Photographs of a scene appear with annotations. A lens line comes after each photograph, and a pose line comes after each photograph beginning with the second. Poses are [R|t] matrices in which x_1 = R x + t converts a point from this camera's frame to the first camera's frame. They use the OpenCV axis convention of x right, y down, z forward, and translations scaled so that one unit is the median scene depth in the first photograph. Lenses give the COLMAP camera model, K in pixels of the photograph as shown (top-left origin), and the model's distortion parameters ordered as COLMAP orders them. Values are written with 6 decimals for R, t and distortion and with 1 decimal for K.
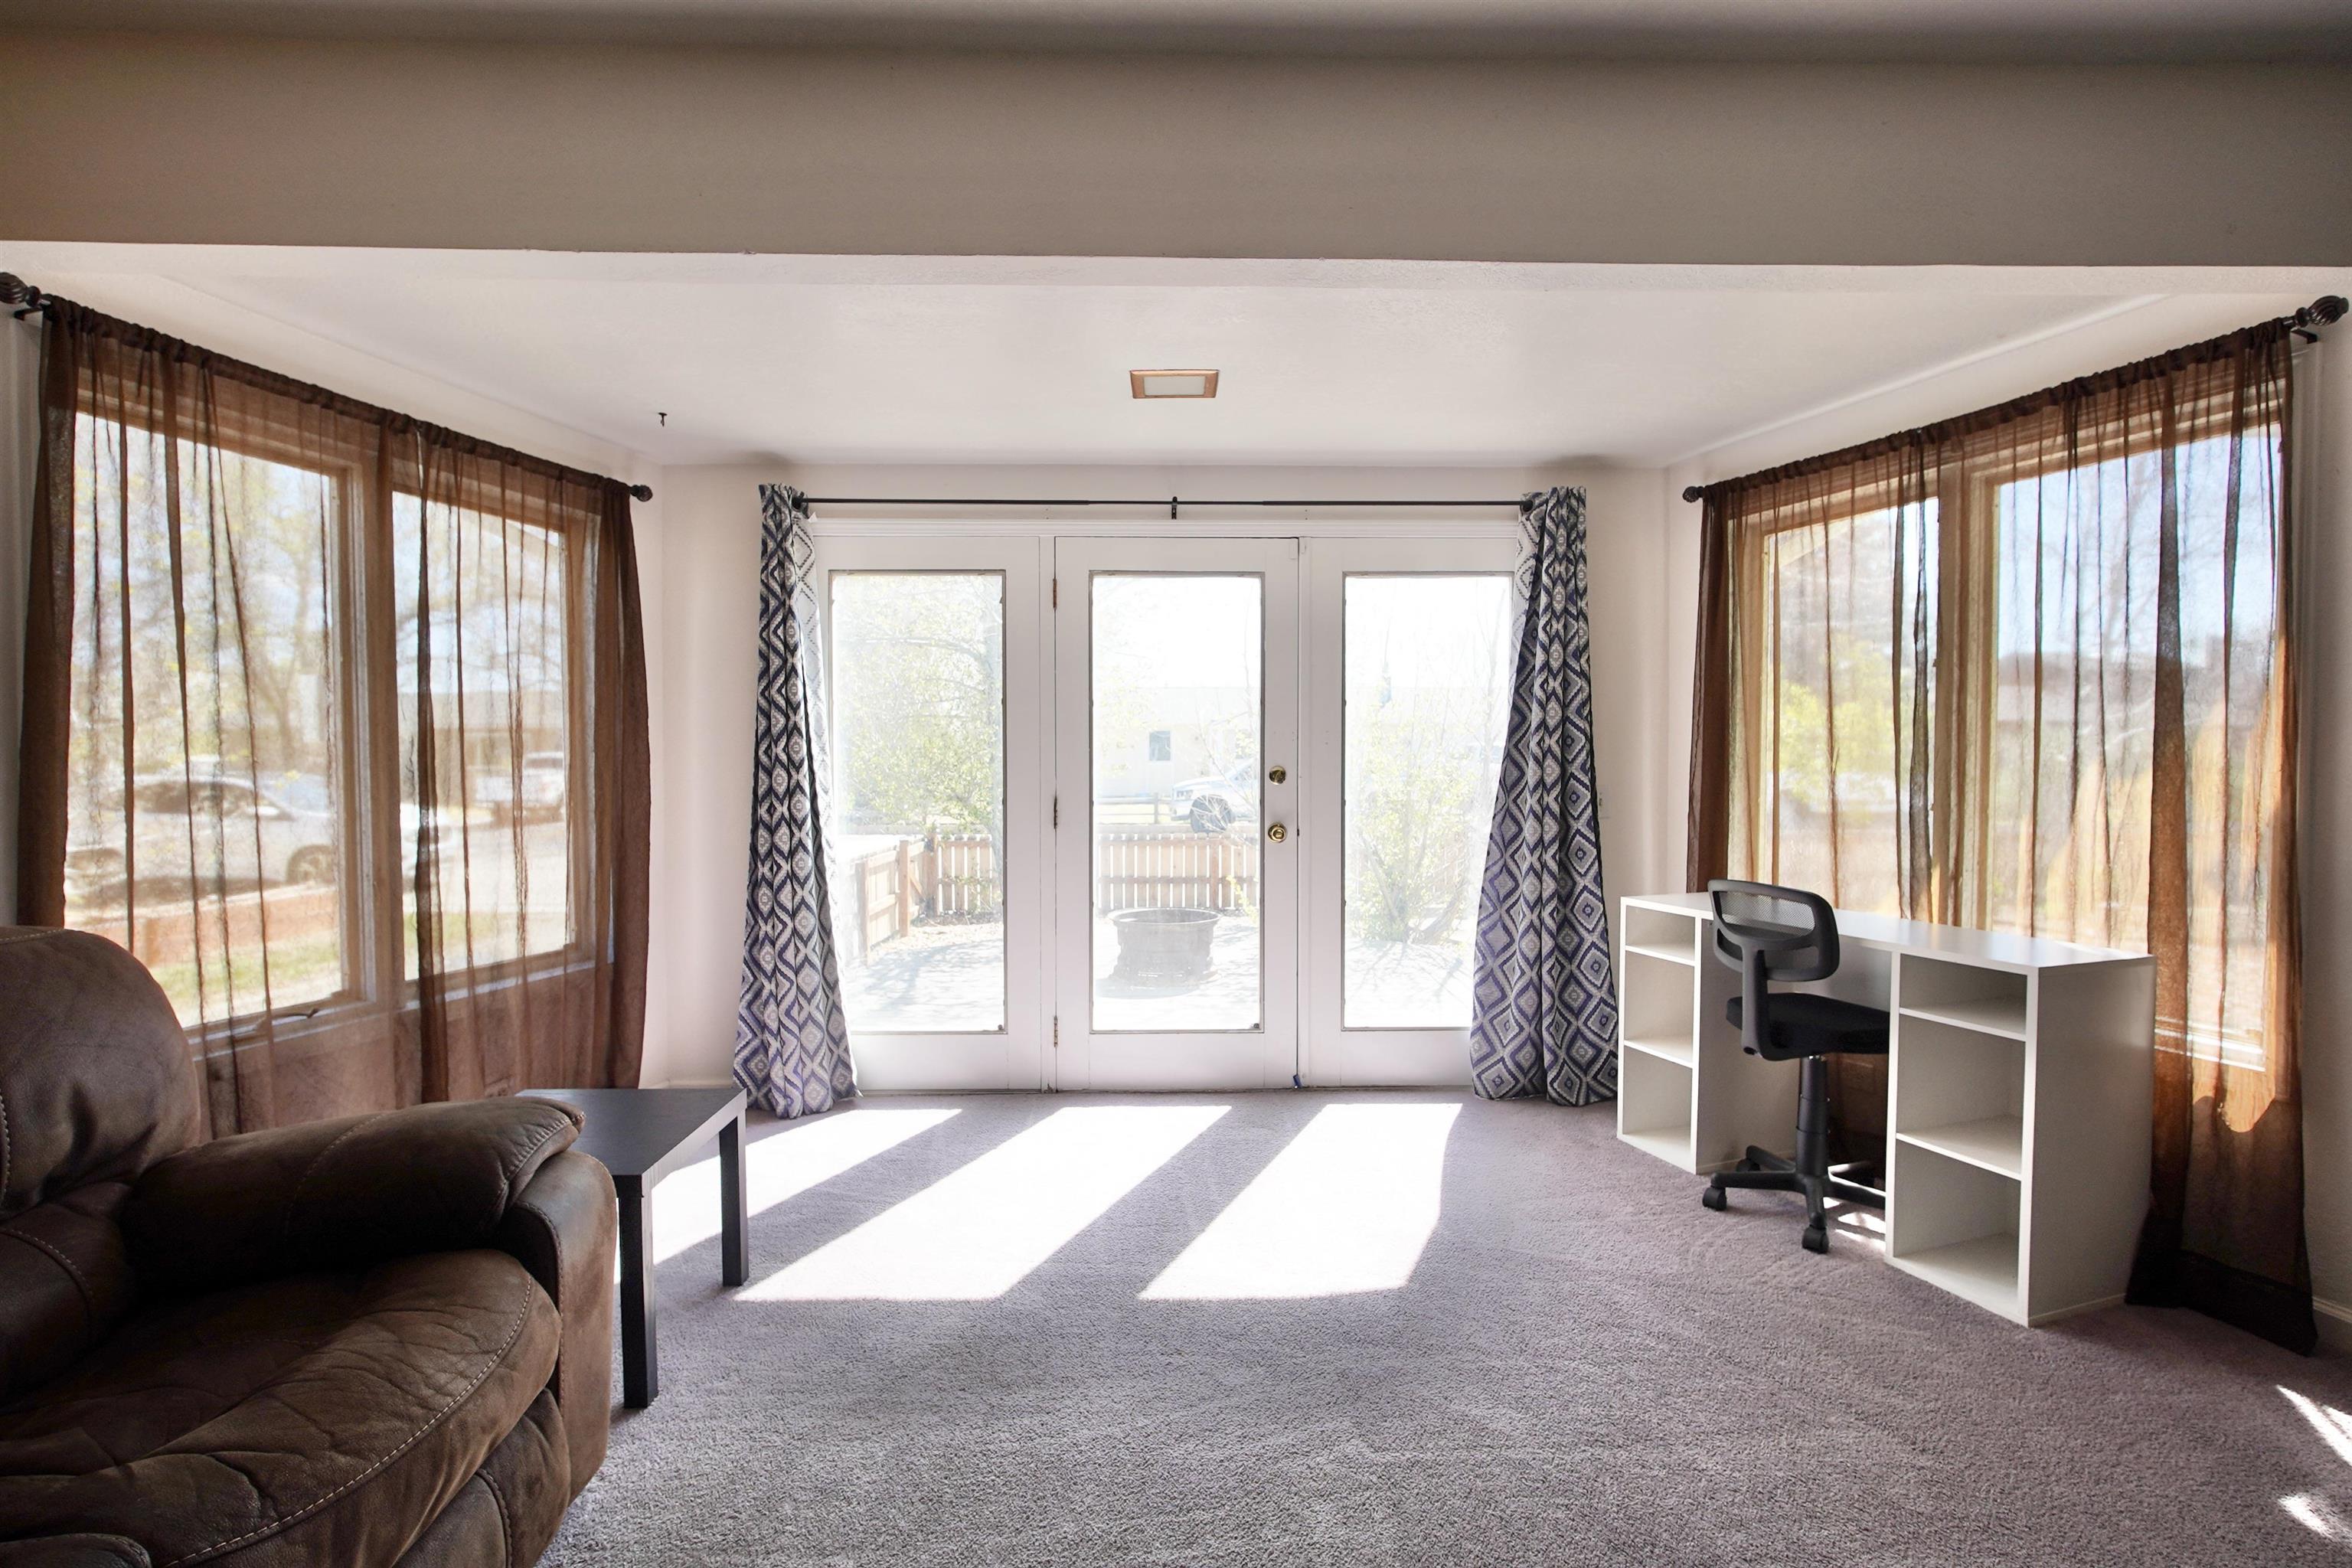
lens RADIAL K [[1074.1, 0, 1173.5], [0, 1074.1, 788.3], [0, 0, 1]] dist [-0.021469, 0.009691]
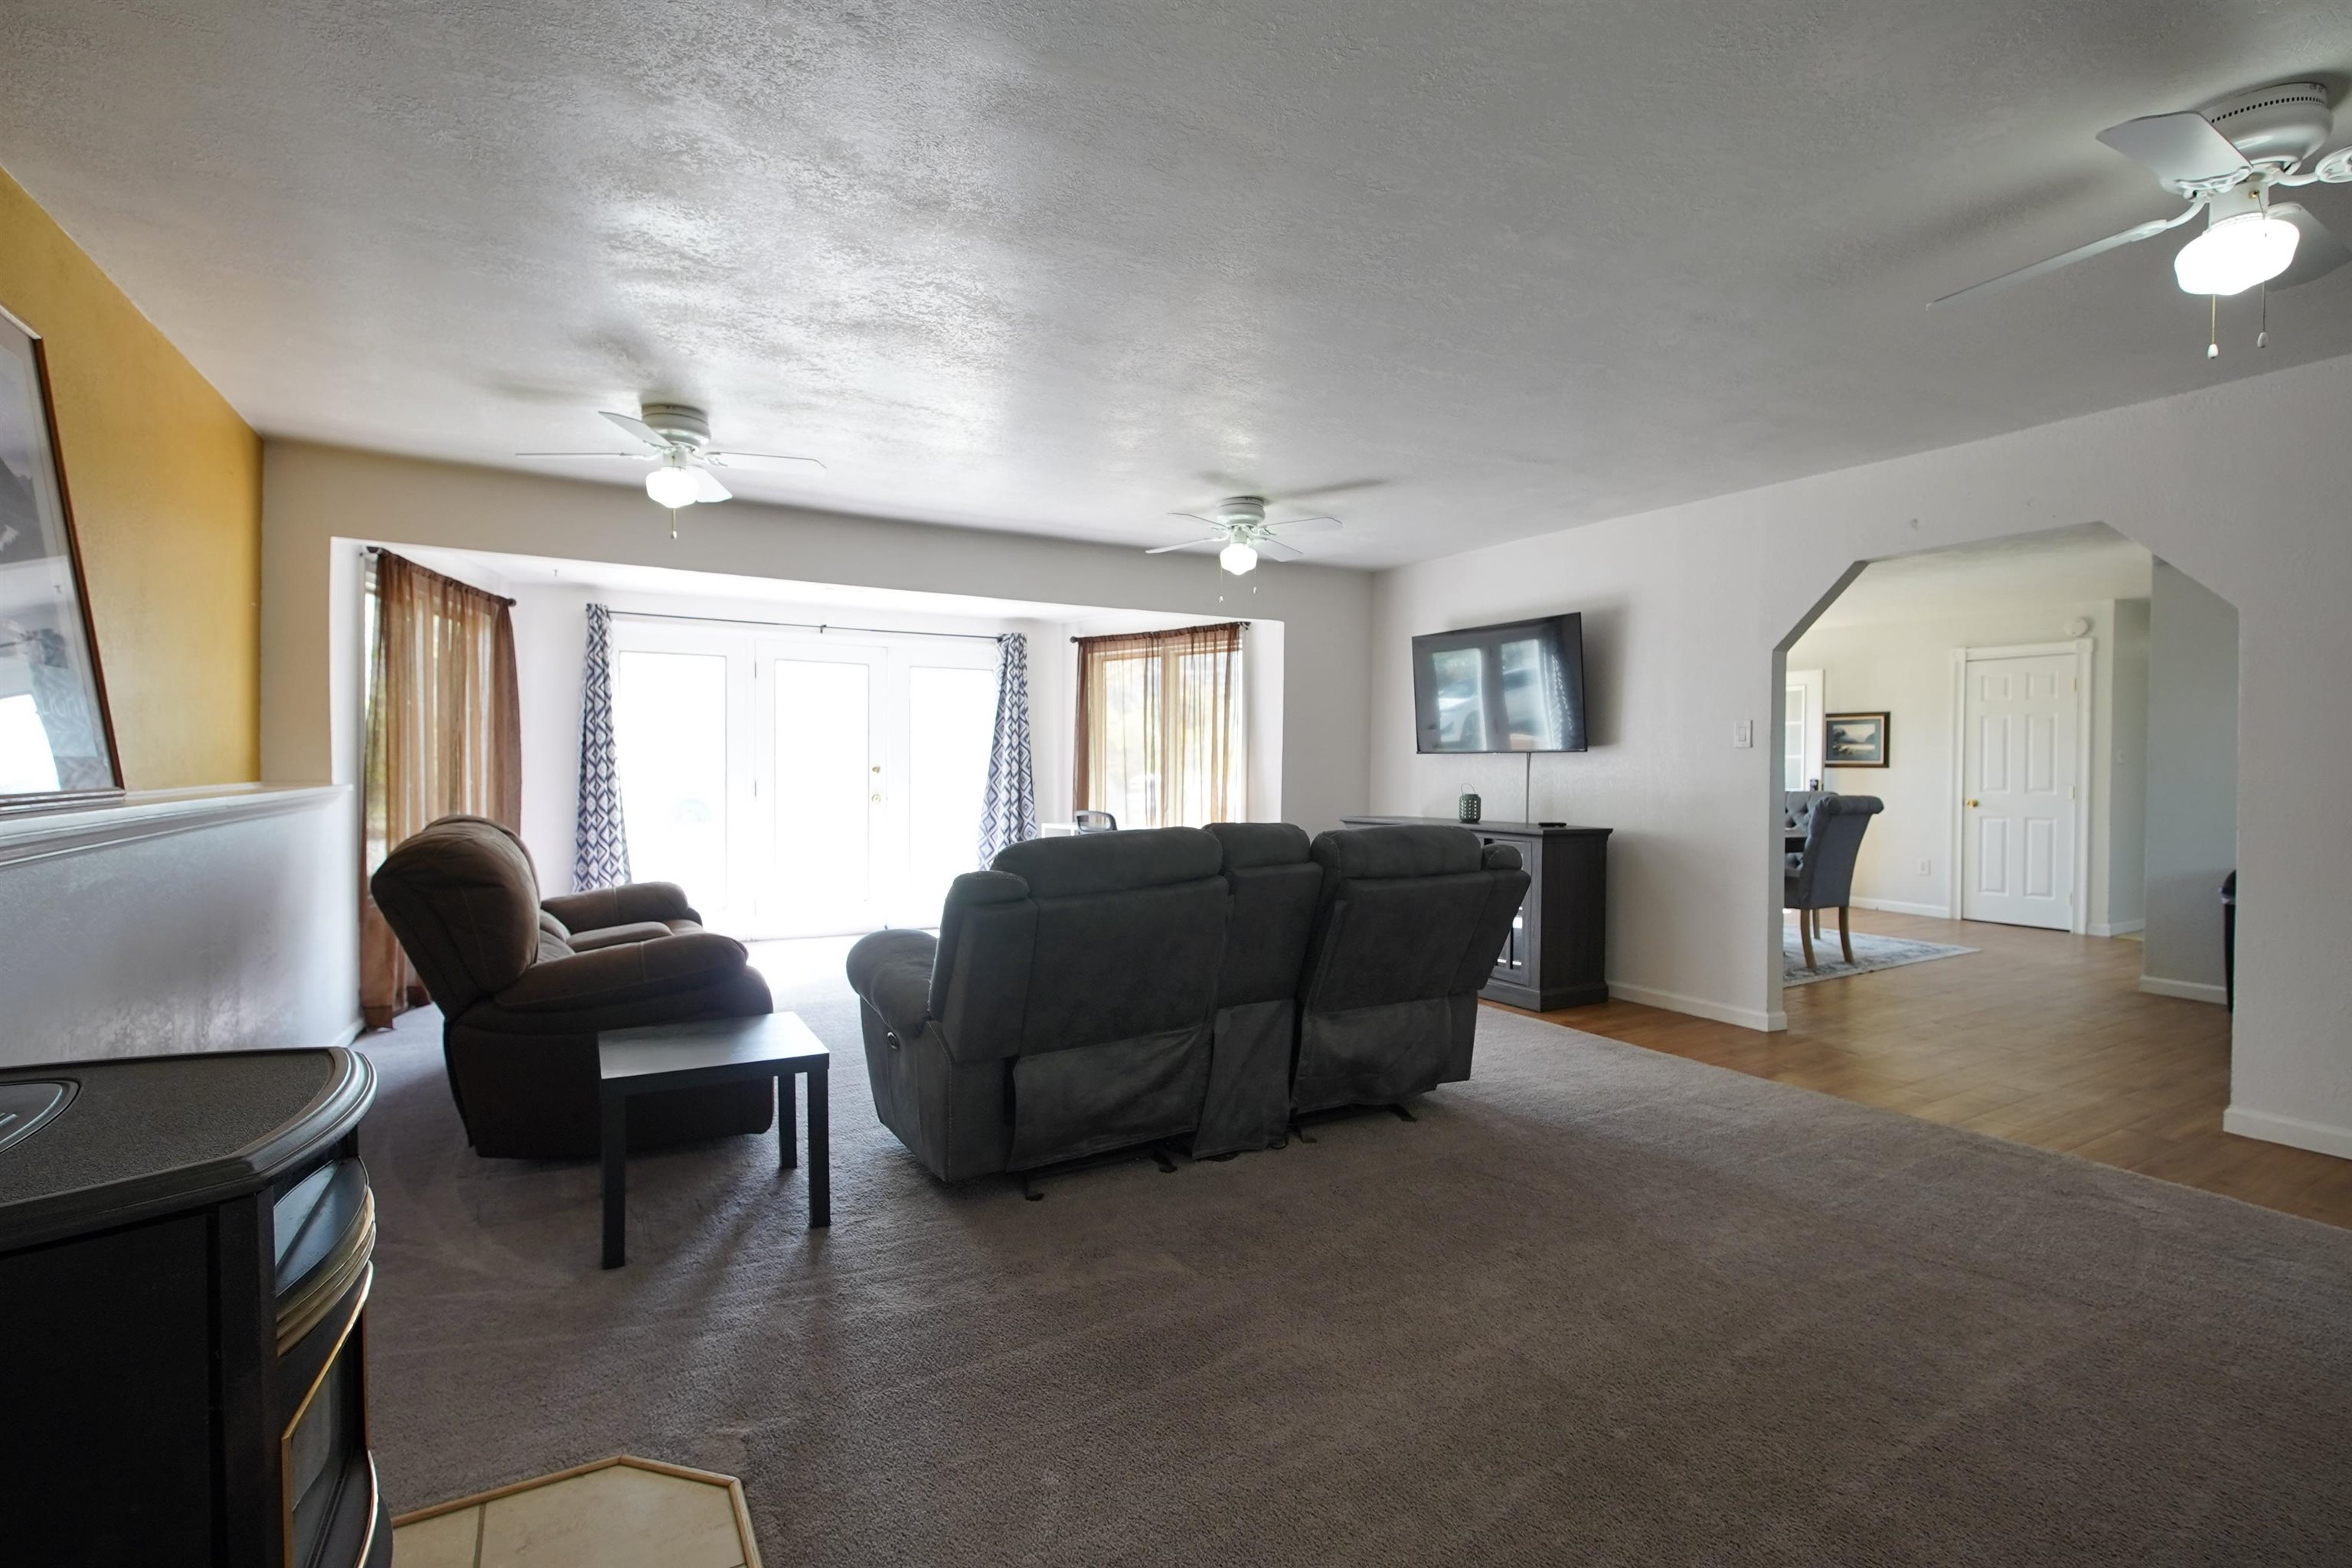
lens RADIAL K [[1074.1, 0, 1173.5], [0, 1074.1, 788.3], [0, 0, 1]] dist [-0.021469, 0.009691]
pose [[0.881590, -0.003184, 0.472004, -0.370879], [0.008201, 0.999930, -0.008573, 0.046721], [-0.471944, 0.011428, 0.881554, -1.029867]]
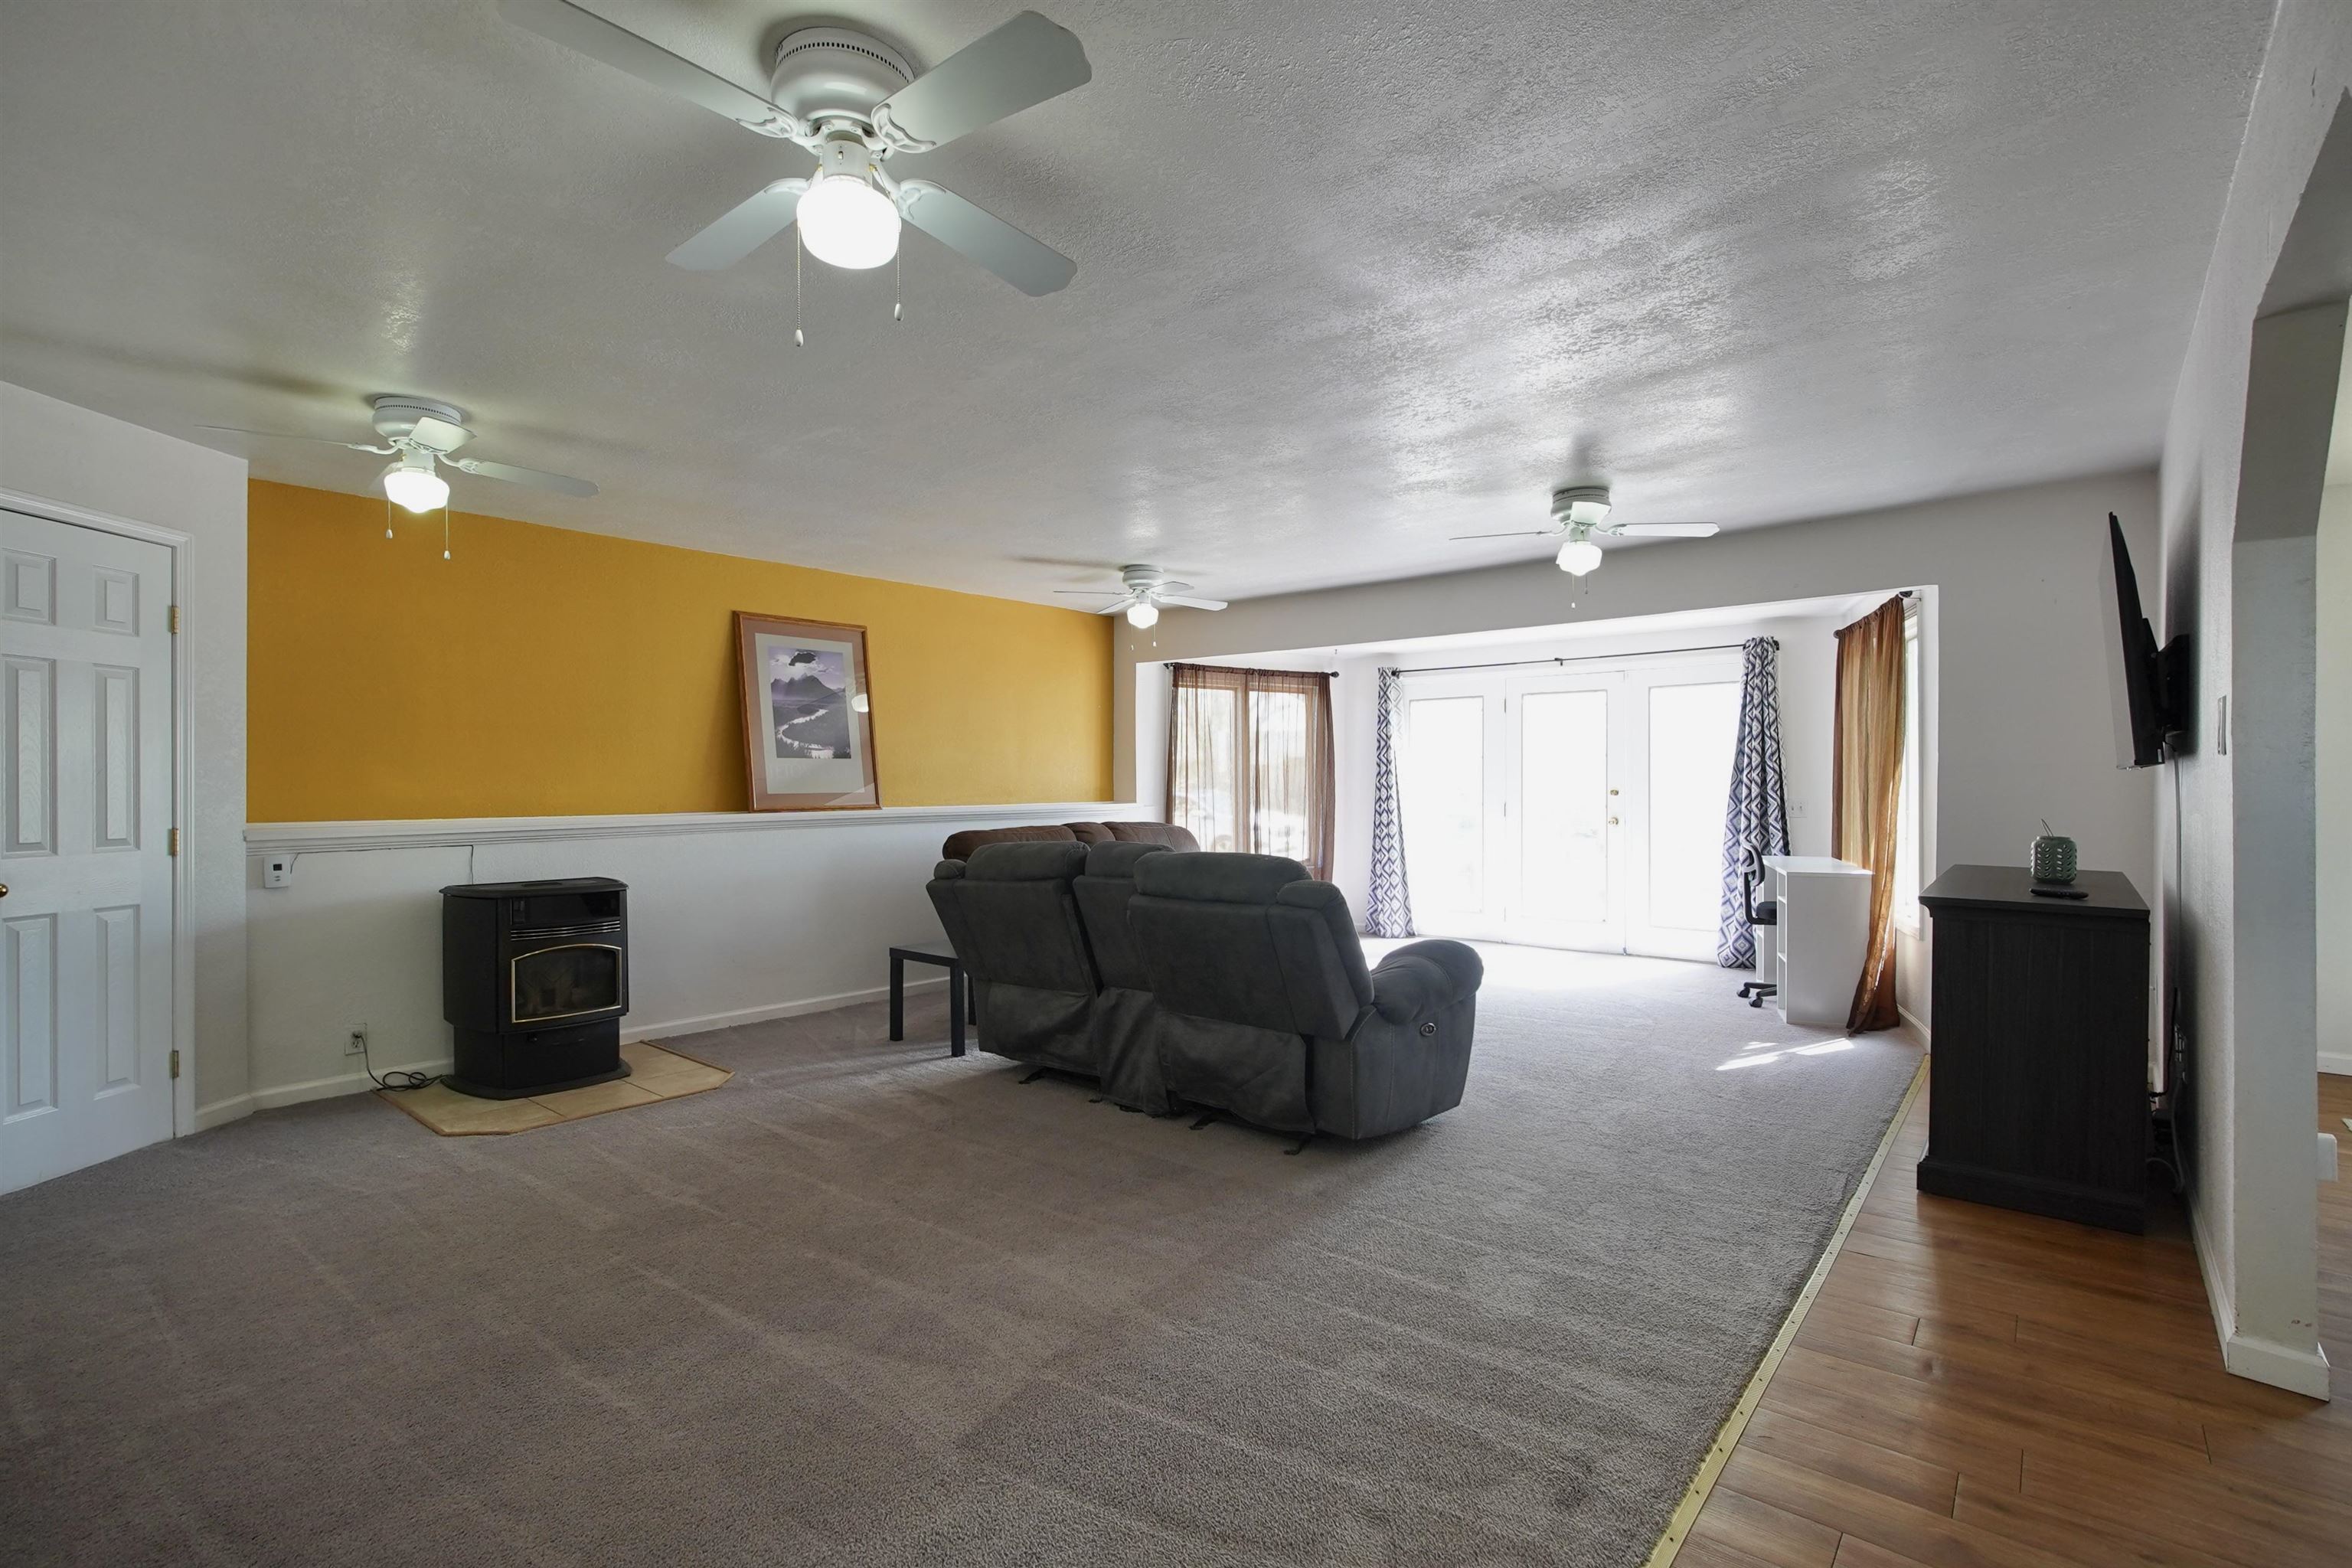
lens RADIAL K [[1074.1, 0, 1173.5], [0, 1074.1, 788.3], [0, 0, 1]] dist [-0.021469, 0.009691]
pose [[0.739238, 0.000839, -0.673443, 0.878537], [-0.018280, 0.999656, -0.018821, 0.034146], [0.673196, 0.026223, 0.738999, -1.055027]]
